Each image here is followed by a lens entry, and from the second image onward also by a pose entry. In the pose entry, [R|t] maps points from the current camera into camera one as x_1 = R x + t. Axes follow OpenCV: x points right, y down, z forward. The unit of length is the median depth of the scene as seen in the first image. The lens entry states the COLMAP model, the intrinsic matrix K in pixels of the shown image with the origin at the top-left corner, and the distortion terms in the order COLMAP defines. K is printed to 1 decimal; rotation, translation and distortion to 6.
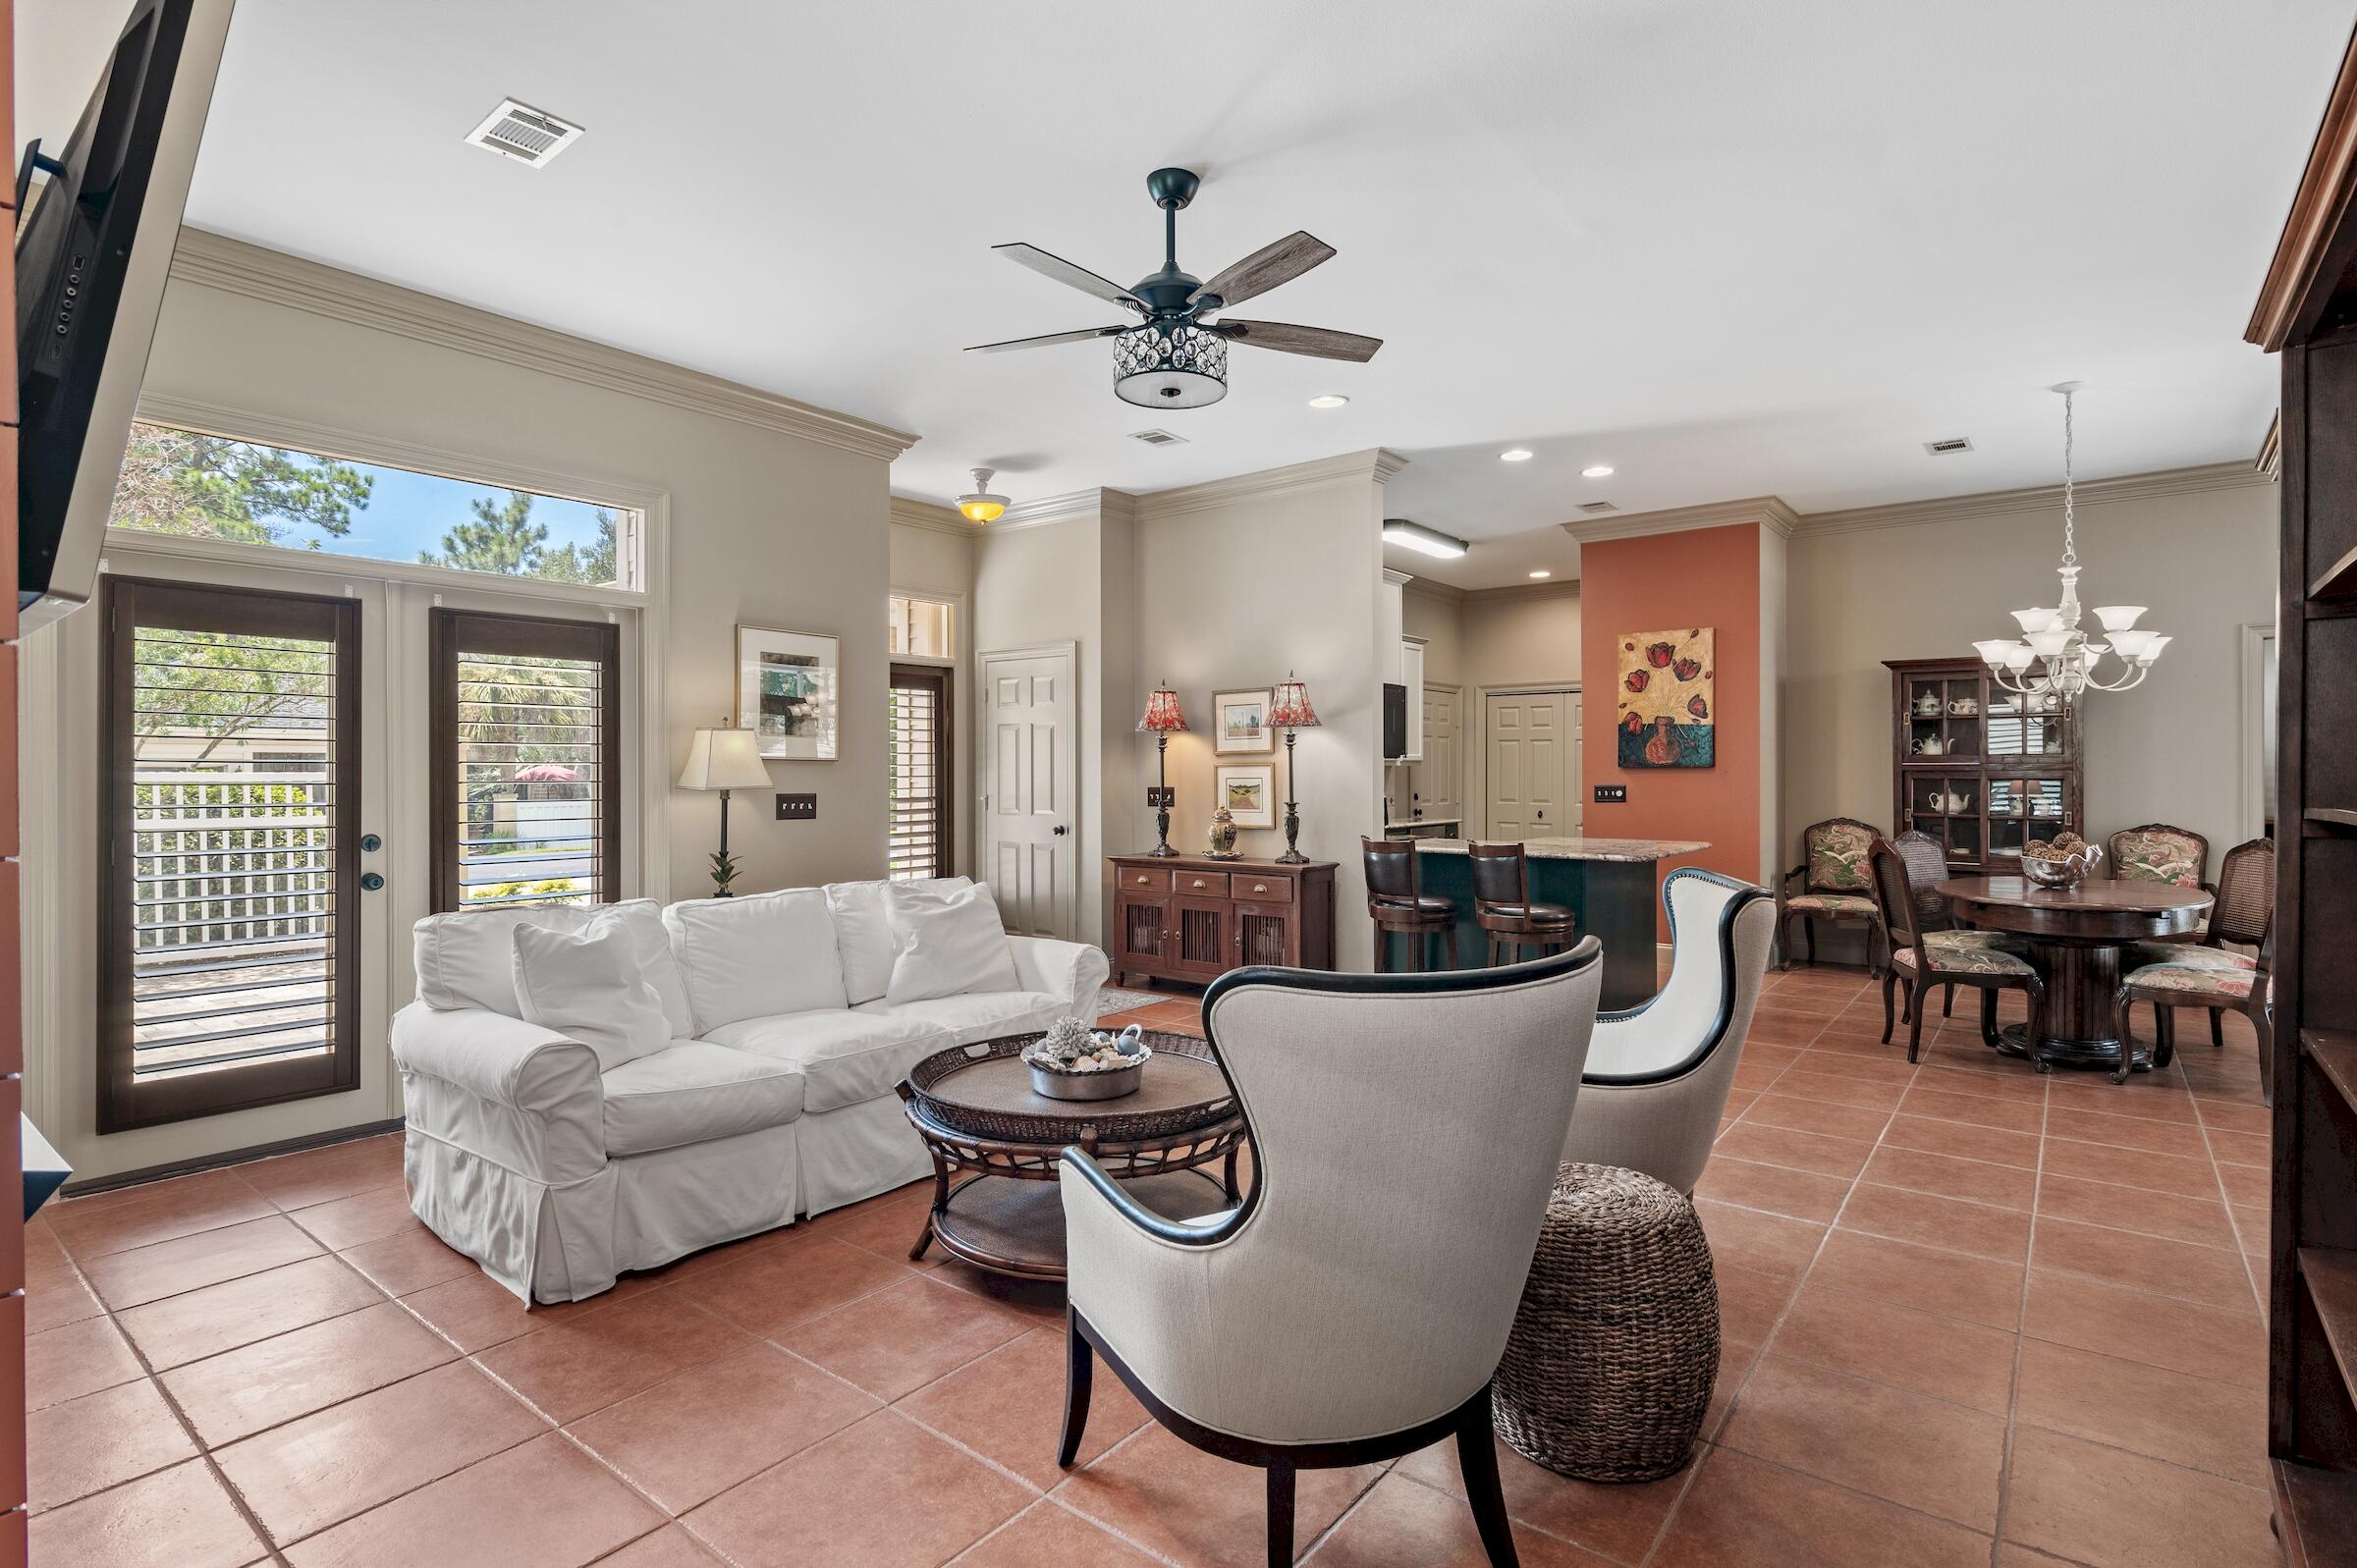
lens RADIAL K [[1166.5, 0, 1172.2], [0, 1166.5, 775.3], [0, 0, 1]] dist [0.000551, 0.000276]
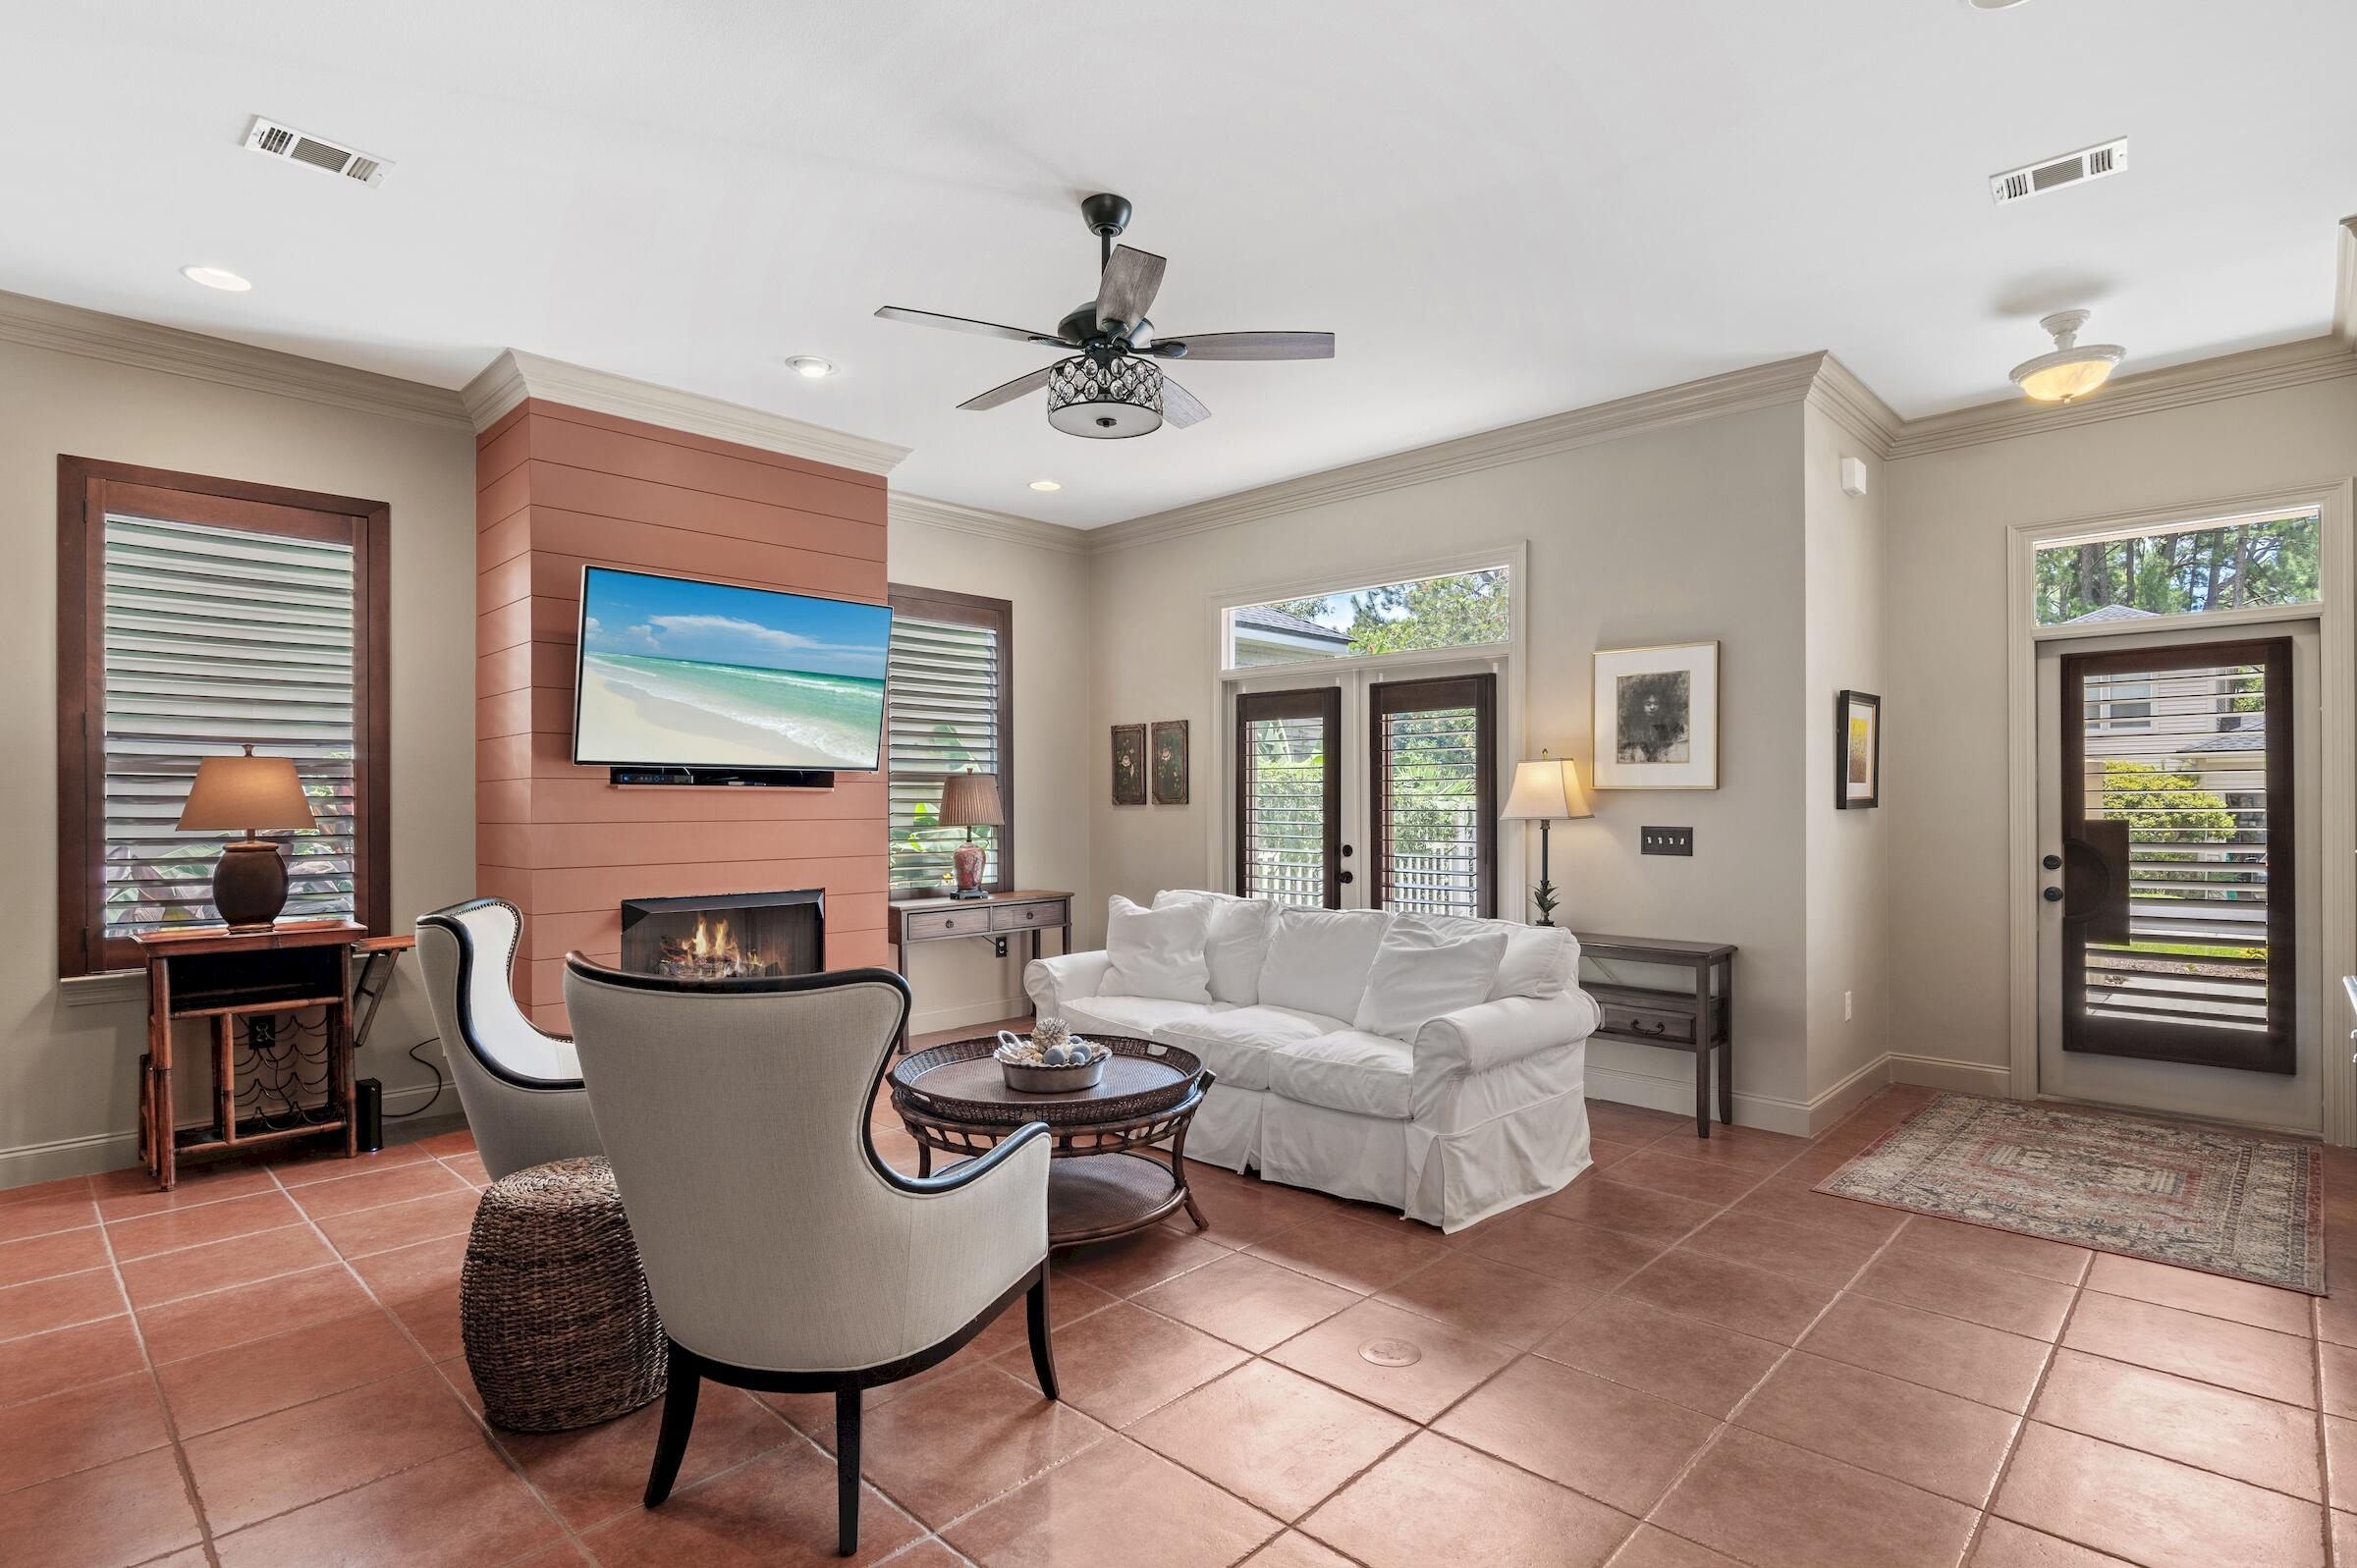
lens RADIAL K [[1163.8, 0, 1179.7], [0, 1163.8, 790.2], [0, 0, 1]] dist [-0.003479, 0.000041]
pose [[-0.103756, -0.008699, -0.994565, 0.497633], [-0.001850, 0.999962, -0.008553, -0.003254], [0.994601, 0.000952, -0.103769, 0.594692]]
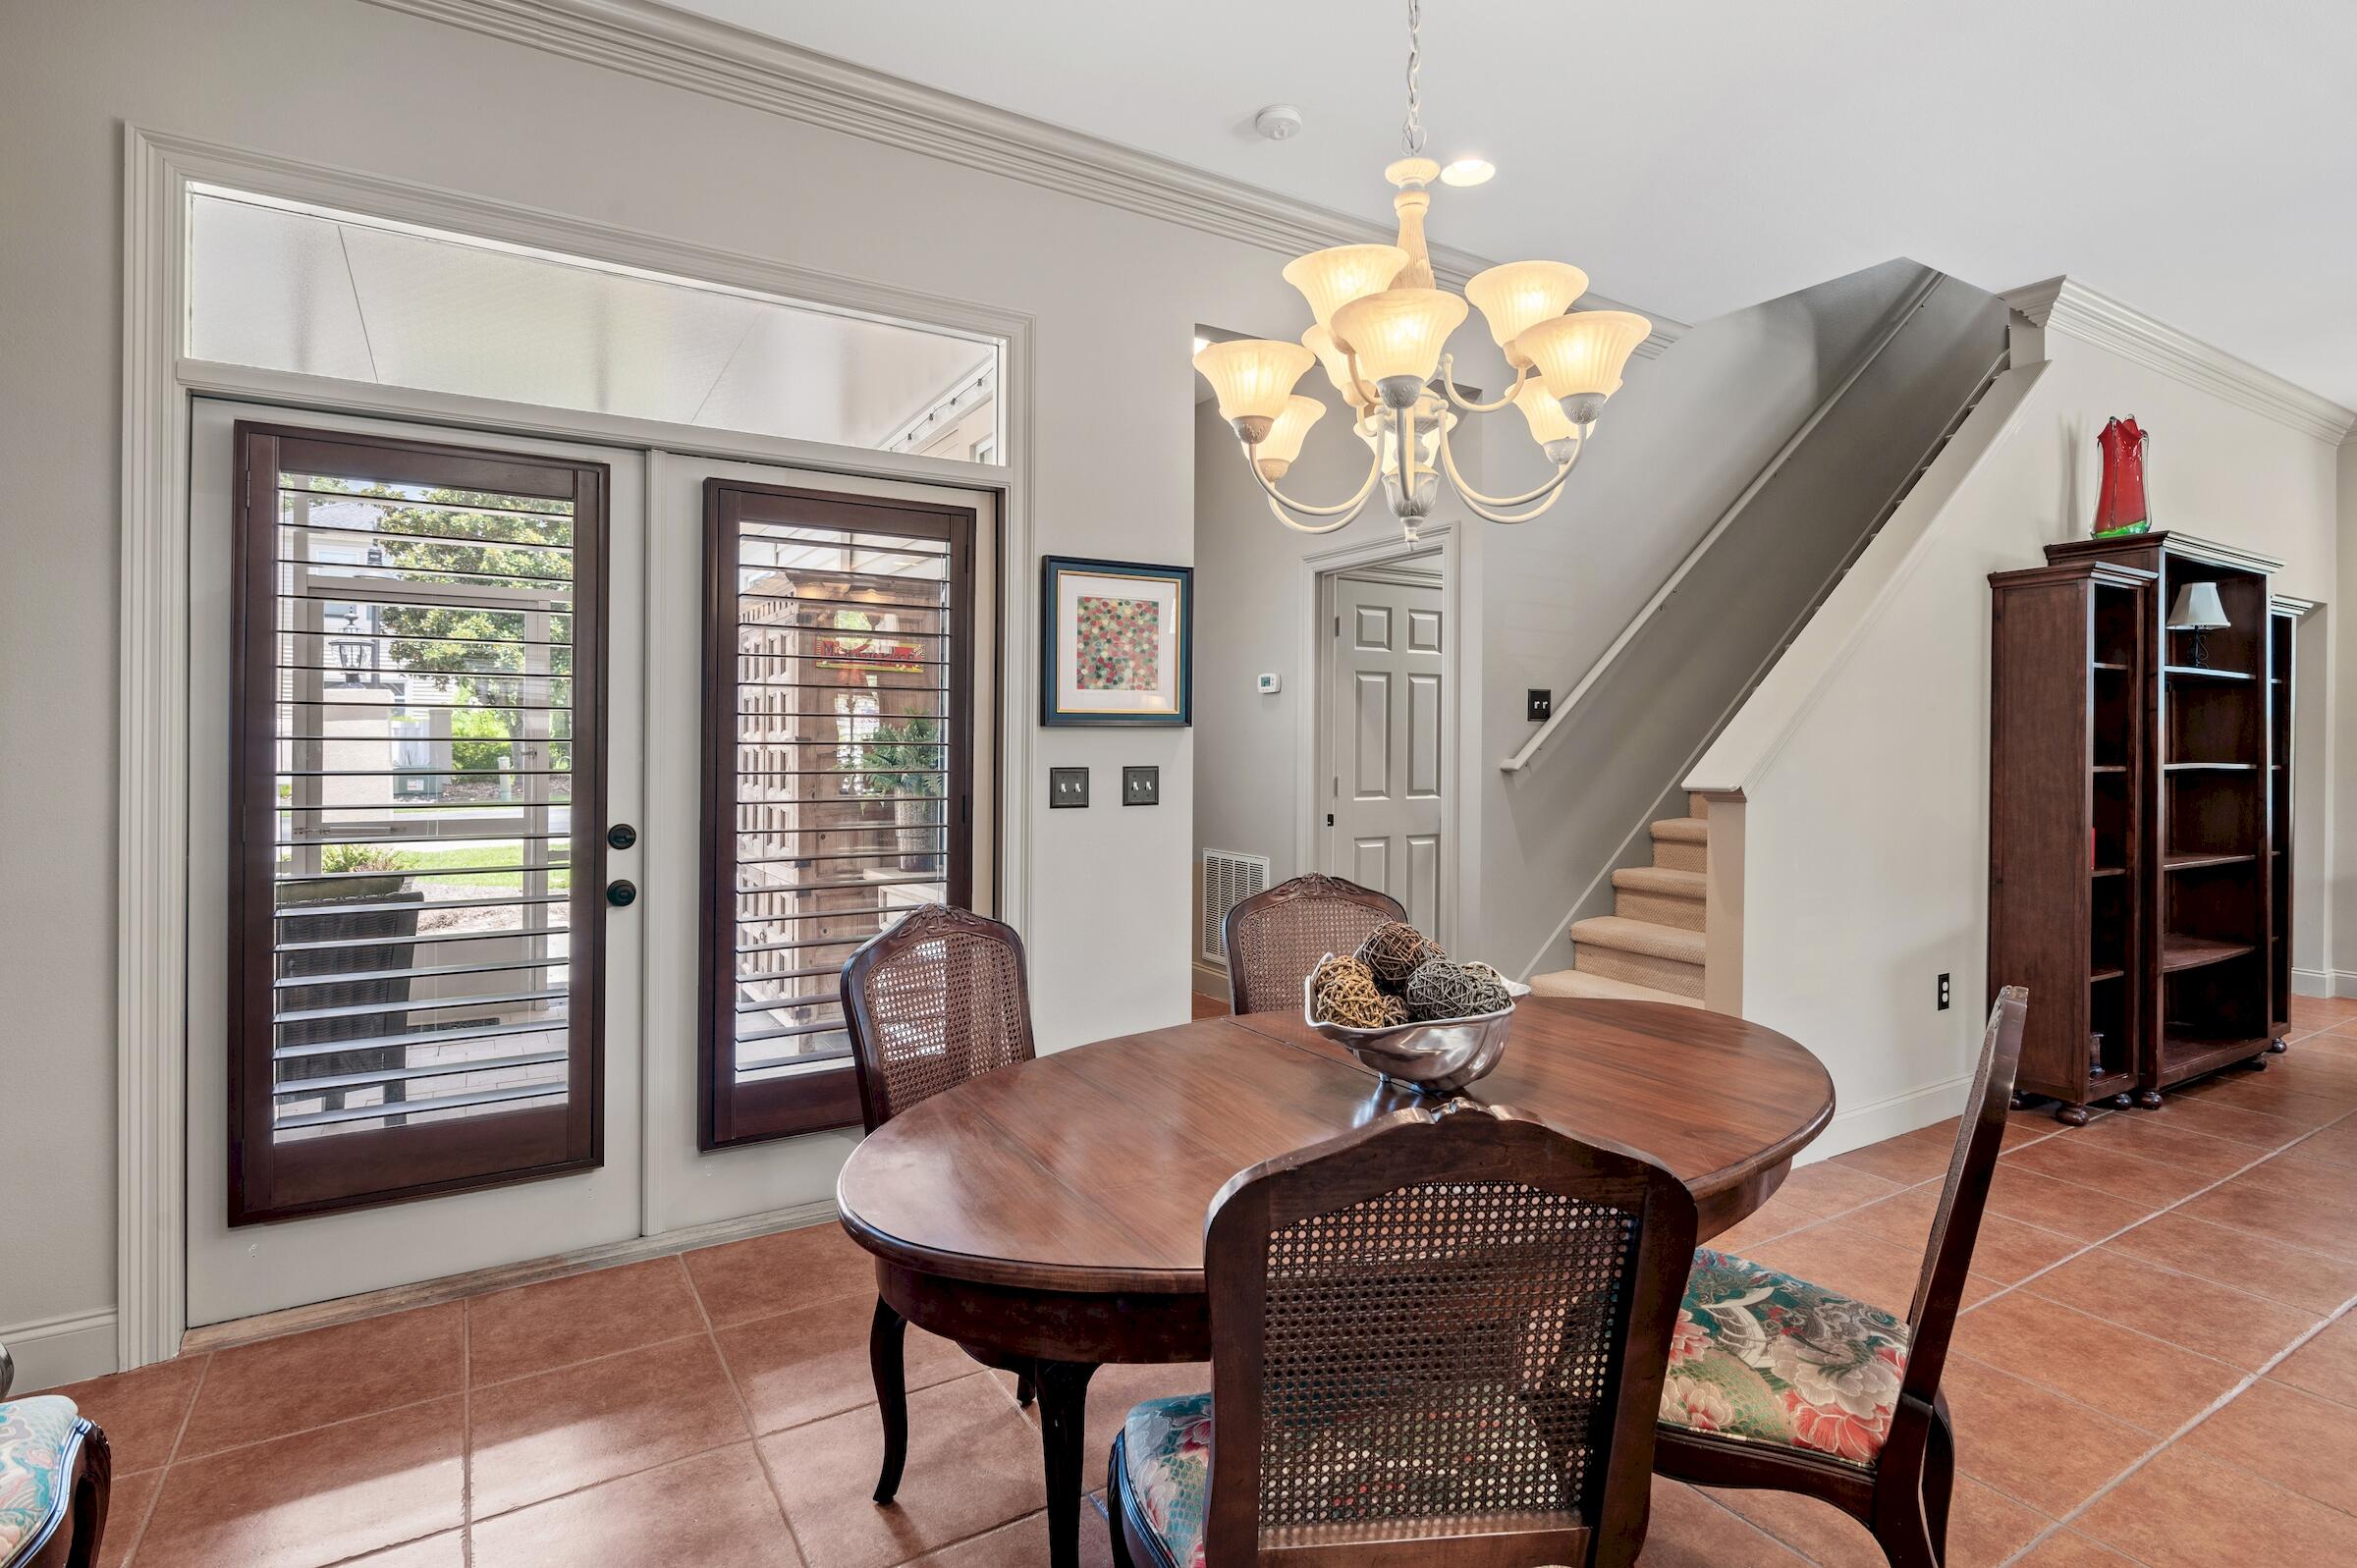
lens RADIAL K [[1170.6, 0, 1181.6], [0, 1170.6, 738.8], [0, 0, 1]] dist [-0.006275, 0.001015]
pose [[-0.939702, -0.004804, 0.341960, 0.563798], [-0.004489, 0.999988, 0.001714, -0.004336], [-0.341965, 0.000075, -0.939713, 1.071301]]
